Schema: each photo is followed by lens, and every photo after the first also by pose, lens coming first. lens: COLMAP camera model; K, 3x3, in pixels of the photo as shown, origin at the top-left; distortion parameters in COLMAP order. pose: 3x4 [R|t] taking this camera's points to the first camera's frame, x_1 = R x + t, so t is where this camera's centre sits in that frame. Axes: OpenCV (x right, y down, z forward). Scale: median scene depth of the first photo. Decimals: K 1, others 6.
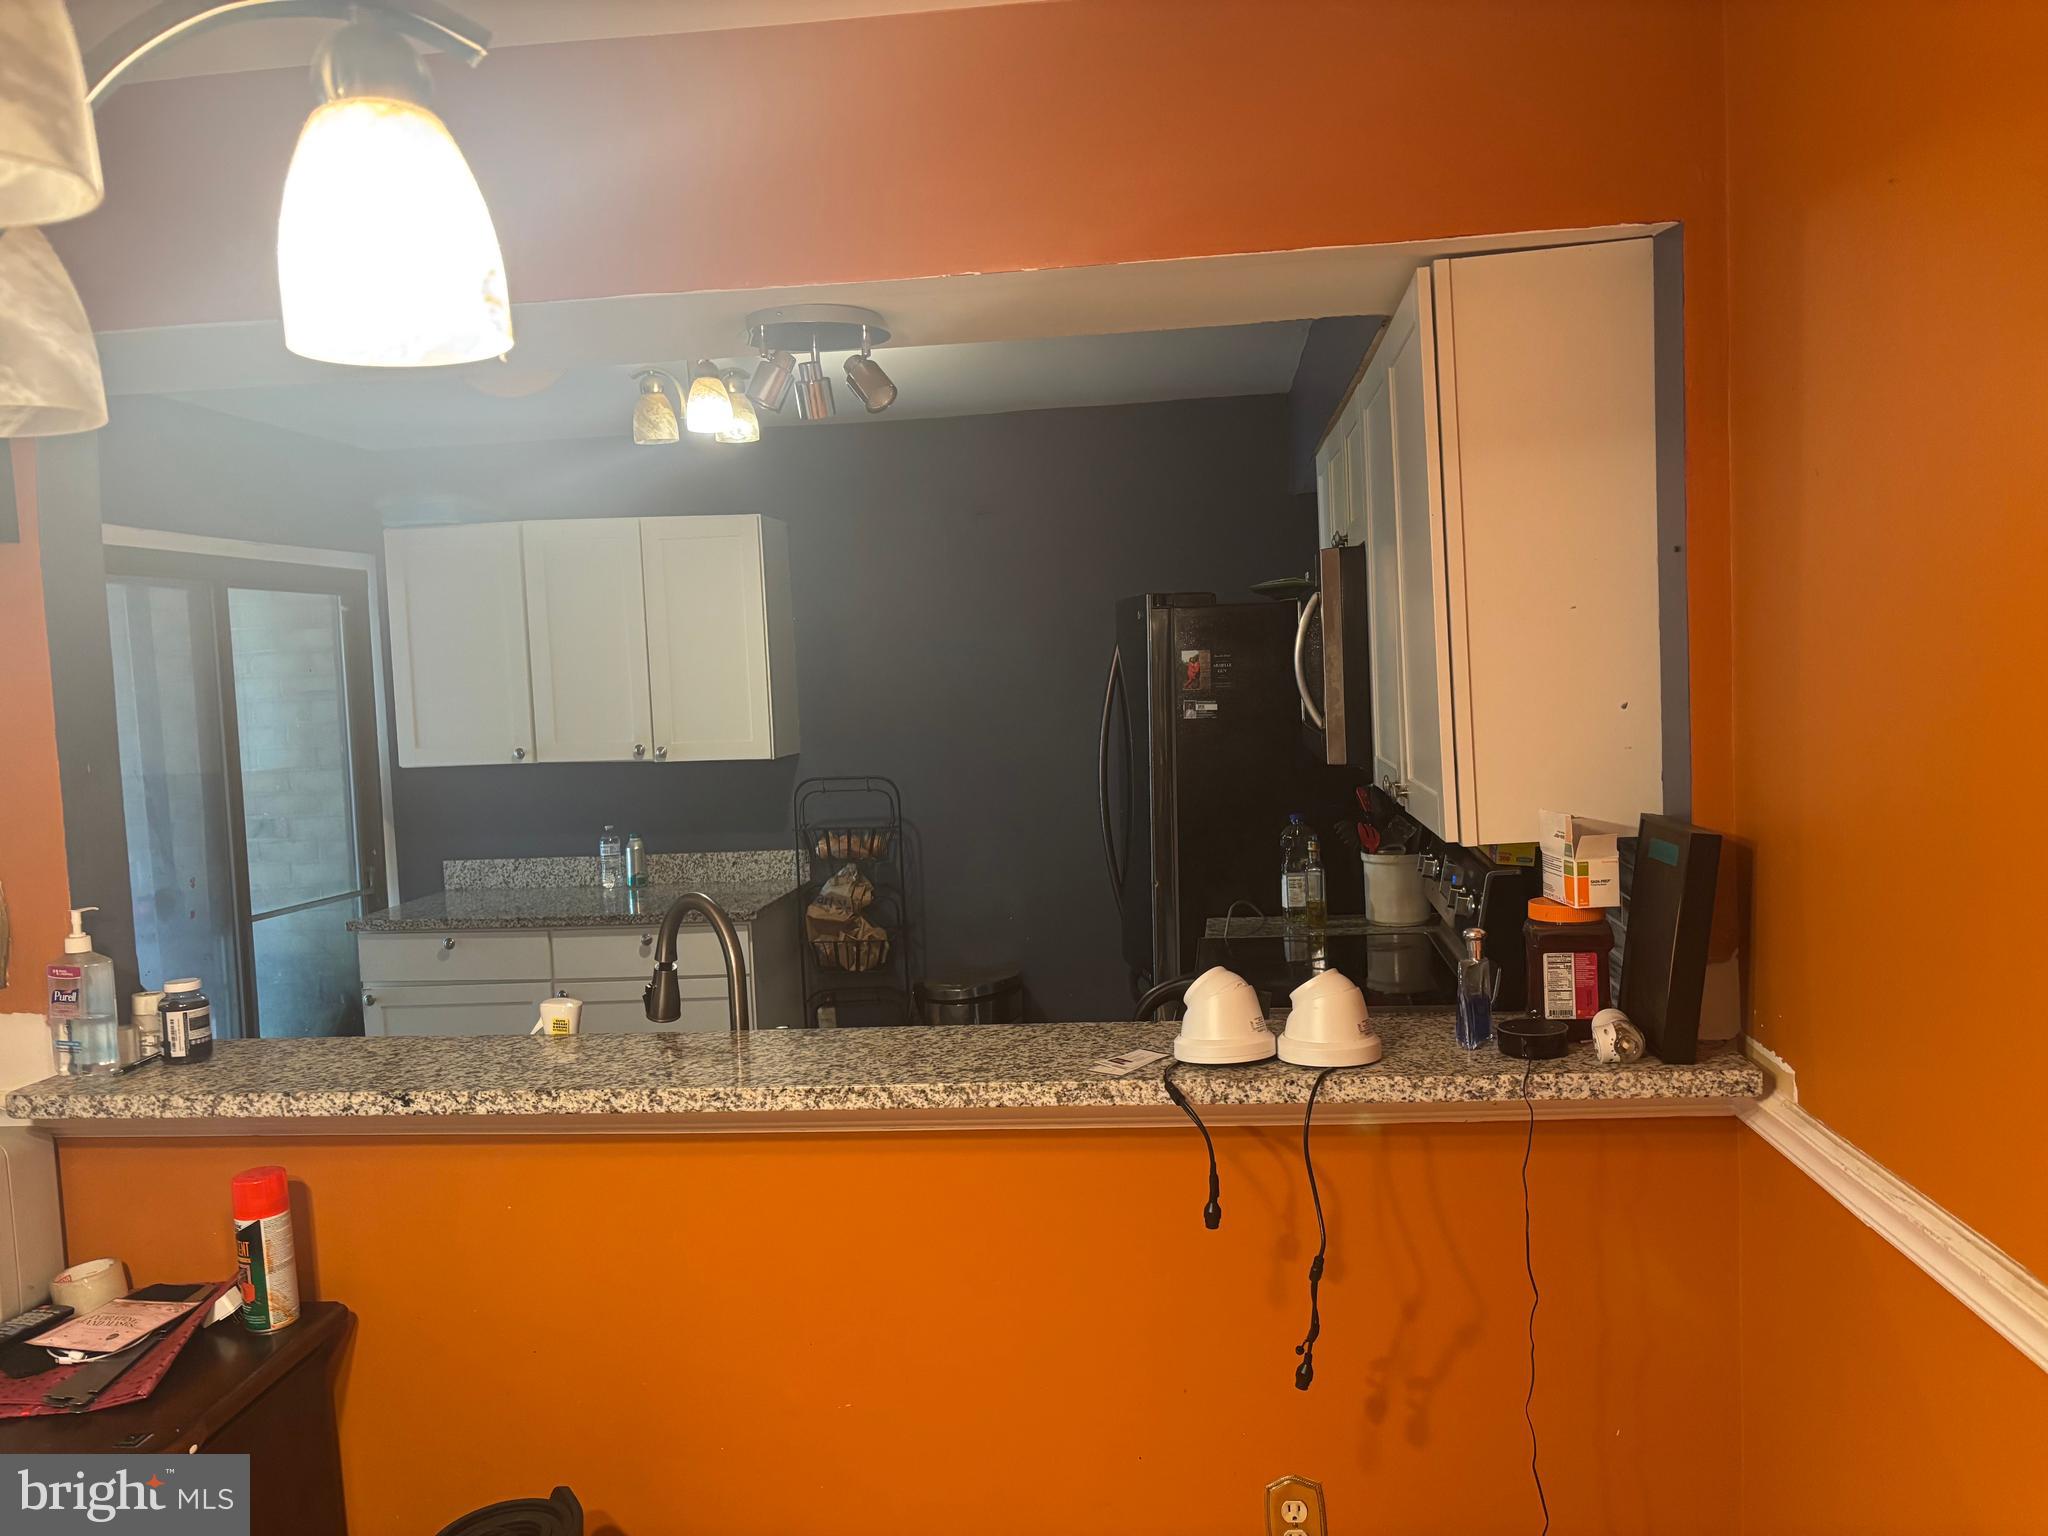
lens RADIAL K [[1536.6, 0, 1024.0], [0, 1536.6, 768.0], [0, 0, 1]] dist [-0.001277, -0.001853]
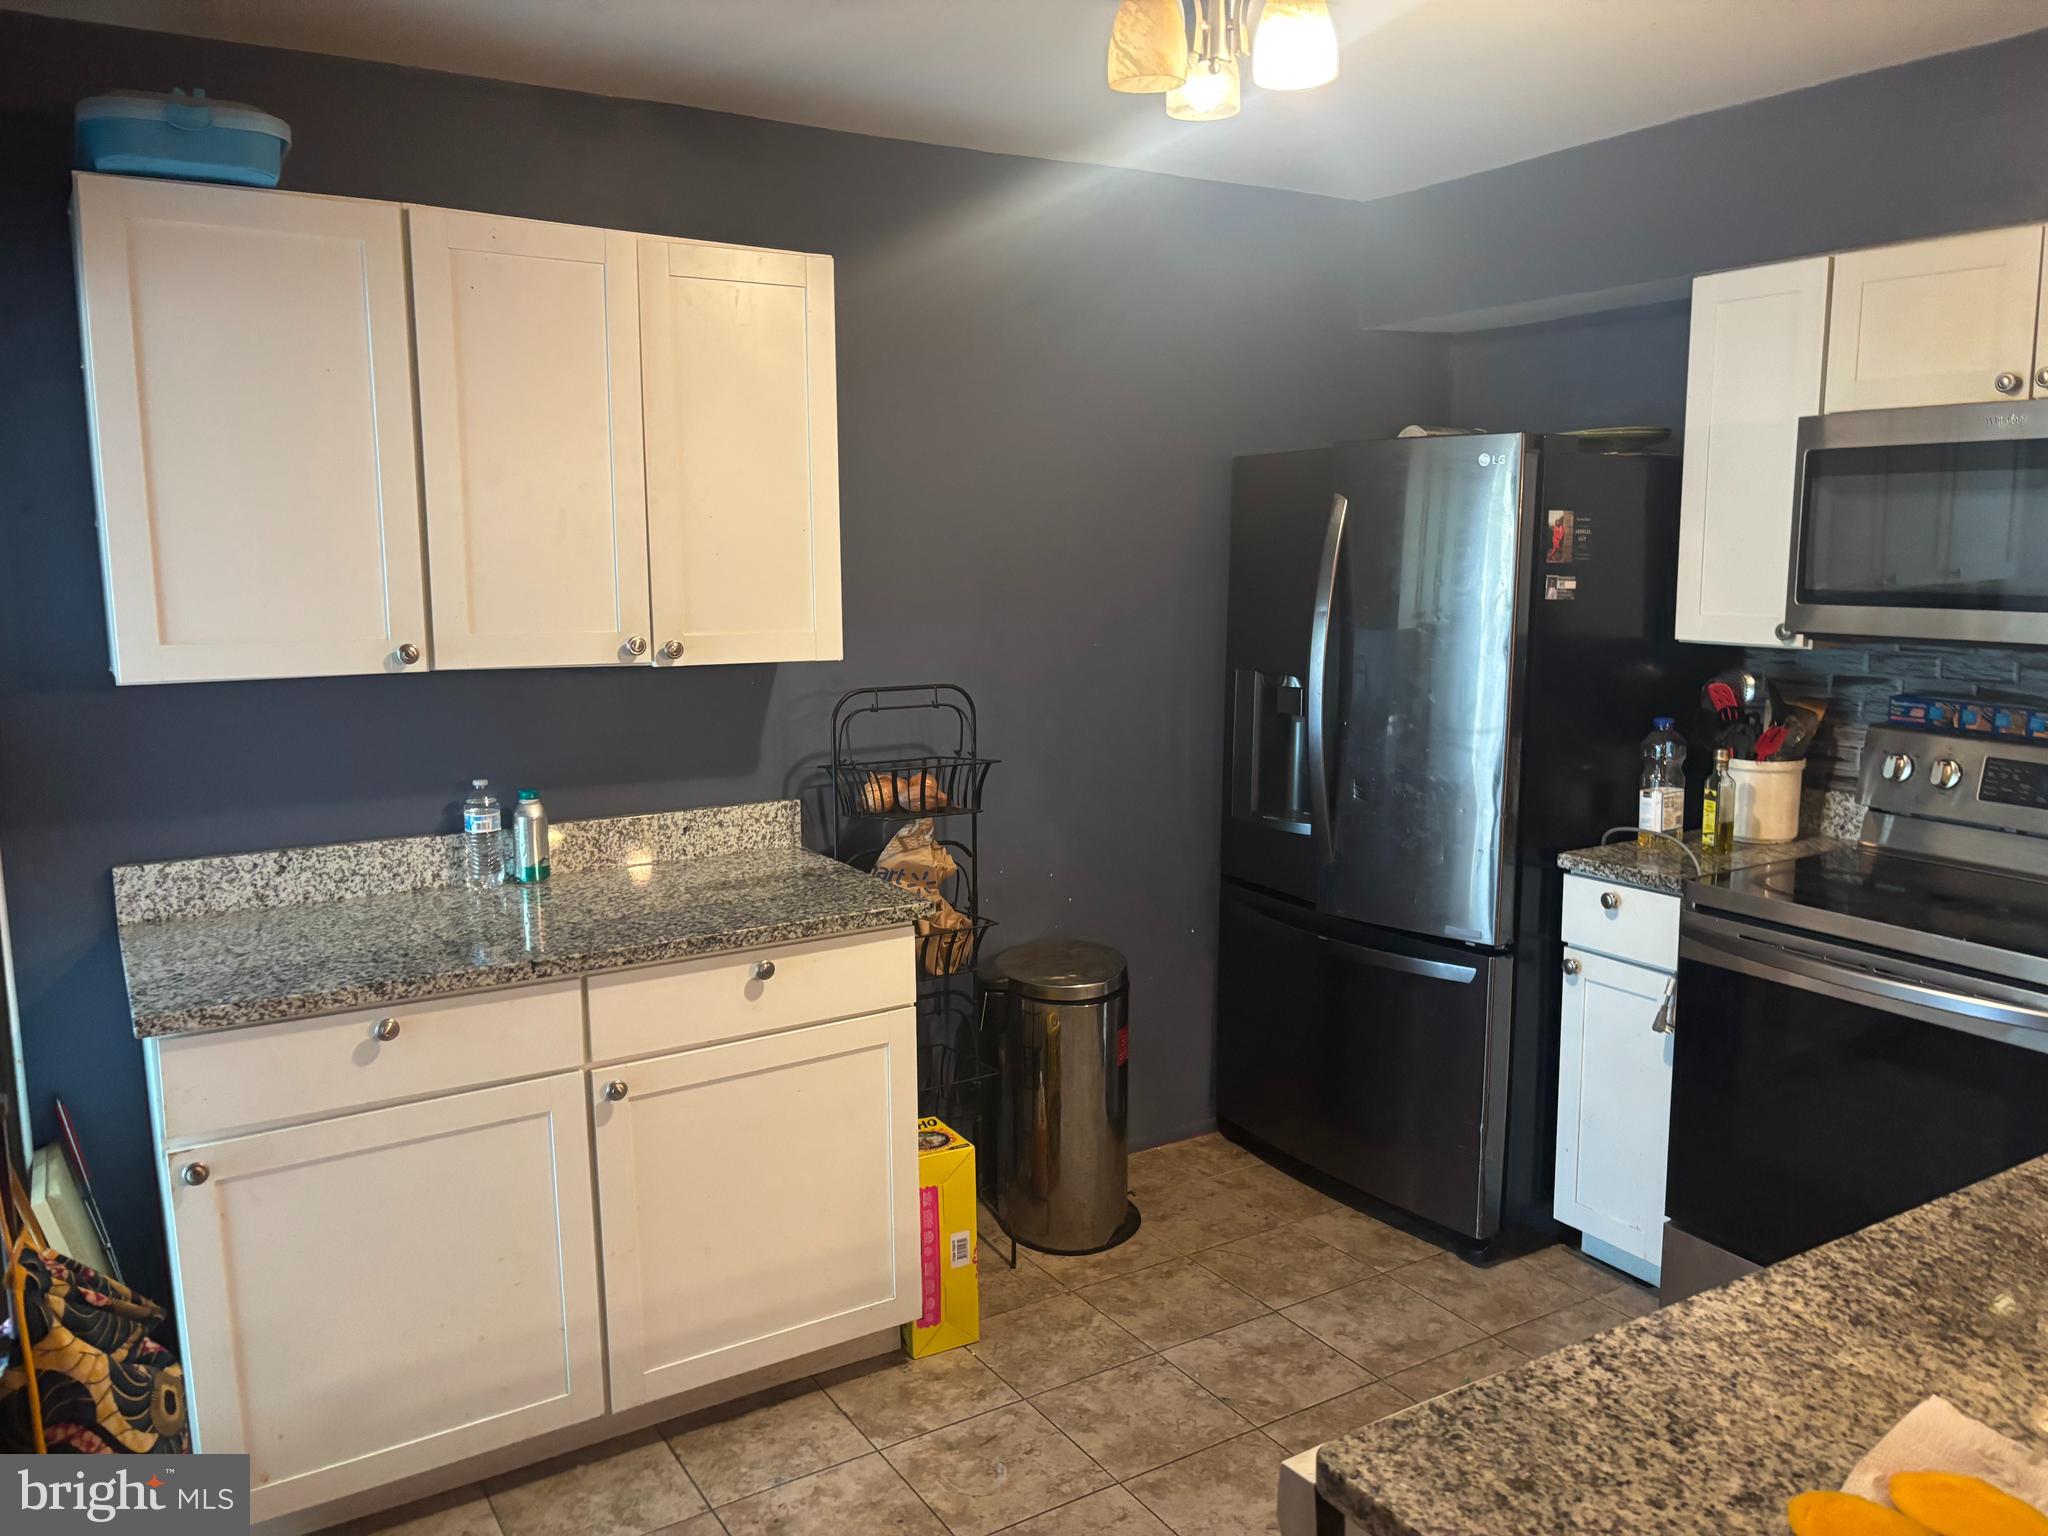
lens RADIAL K [[1557.0, 0, 1024.0], [0, 1557.0, 768.0], [0, 0, 1]] dist [0.047355, 0.001307]
pose [[0.800950, -0.051625, 0.596501, -0.482496], [0.013970, 0.997616, 0.067582, -0.003785], [-0.598568, -0.045797, 0.799762, 0.438015]]
